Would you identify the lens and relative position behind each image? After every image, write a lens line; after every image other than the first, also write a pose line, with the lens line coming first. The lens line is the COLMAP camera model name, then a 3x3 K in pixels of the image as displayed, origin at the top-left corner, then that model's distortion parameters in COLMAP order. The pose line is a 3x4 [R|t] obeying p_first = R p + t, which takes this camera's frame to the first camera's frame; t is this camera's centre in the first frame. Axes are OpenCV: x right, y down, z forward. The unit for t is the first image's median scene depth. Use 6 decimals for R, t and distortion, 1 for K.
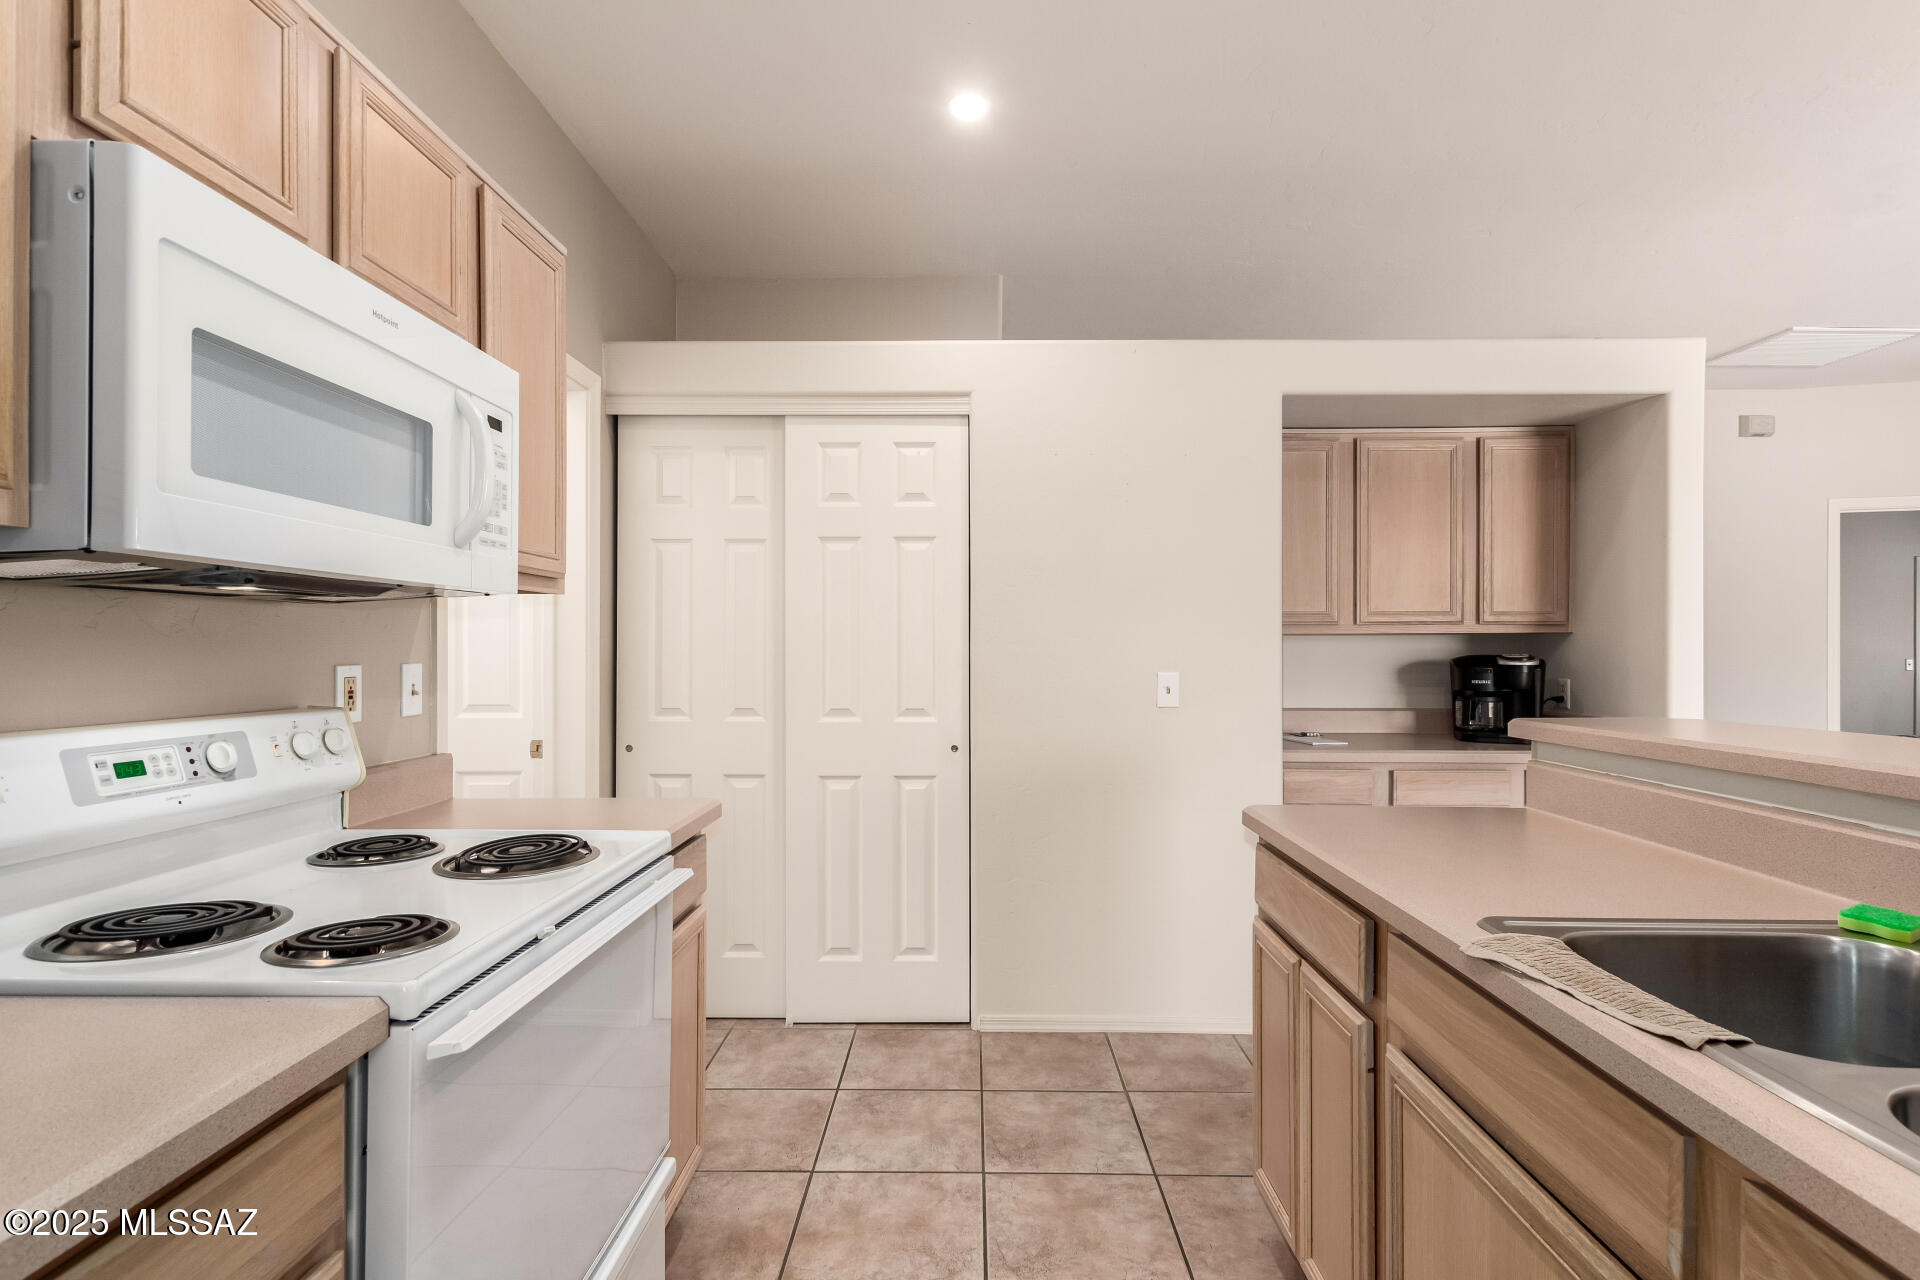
lens RADIAL K [[918.1, 0, 963.8], [0, 918.1, 647.4], [0, 0, 1]] dist [0.010037, -0.003676]
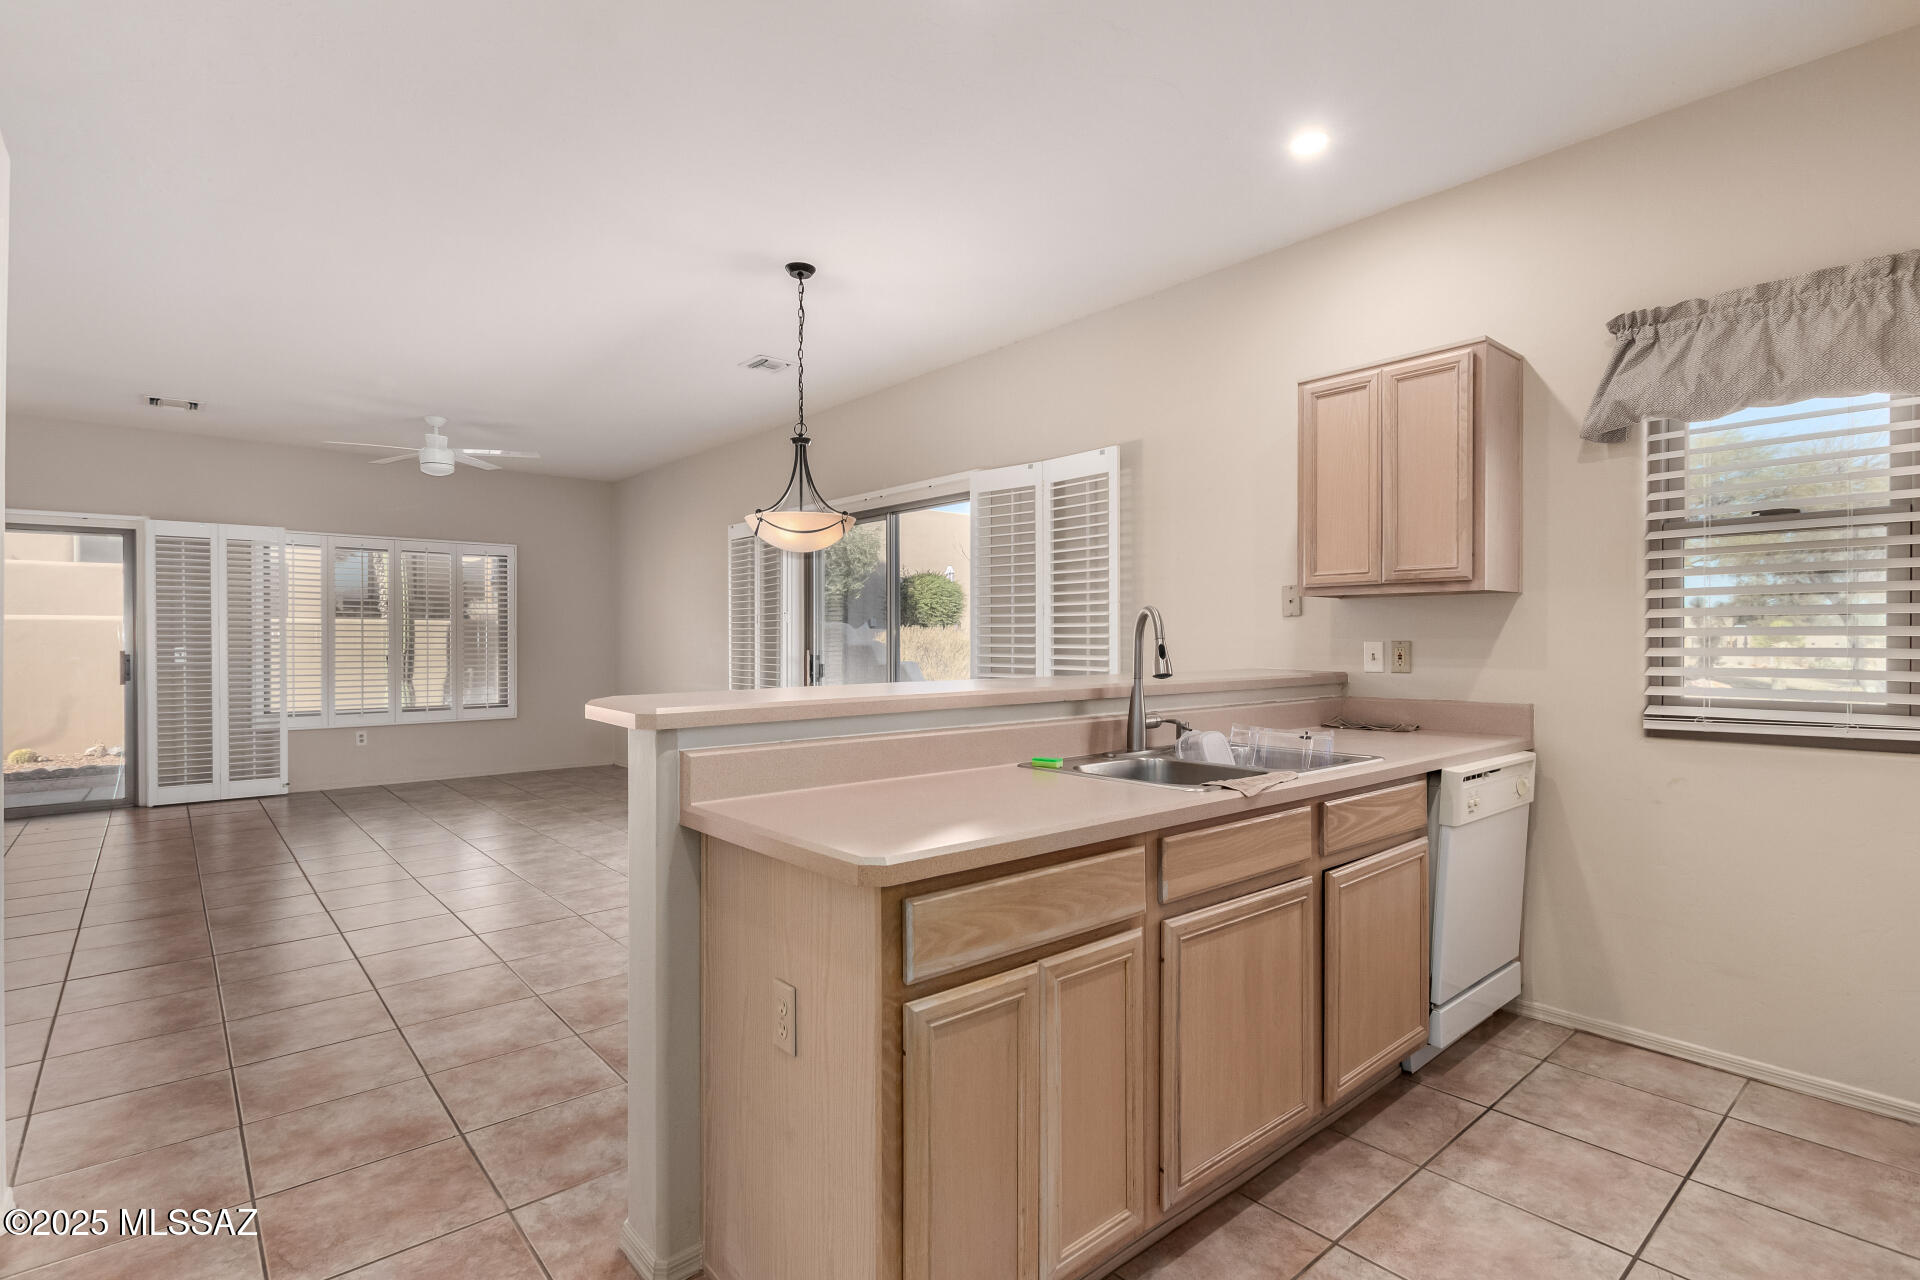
lens RADIAL K [[918.1, 0, 956.0], [0, 918.1, 635.4], [0, 0, 1]] dist [0.010037, -0.003676]
pose [[-0.654885, 0.002104, 0.755726, -0.327838], [-0.002138, 0.999987, -0.004637, 0.021059], [-0.755726, -0.004653, -0.654871, 1.981152]]
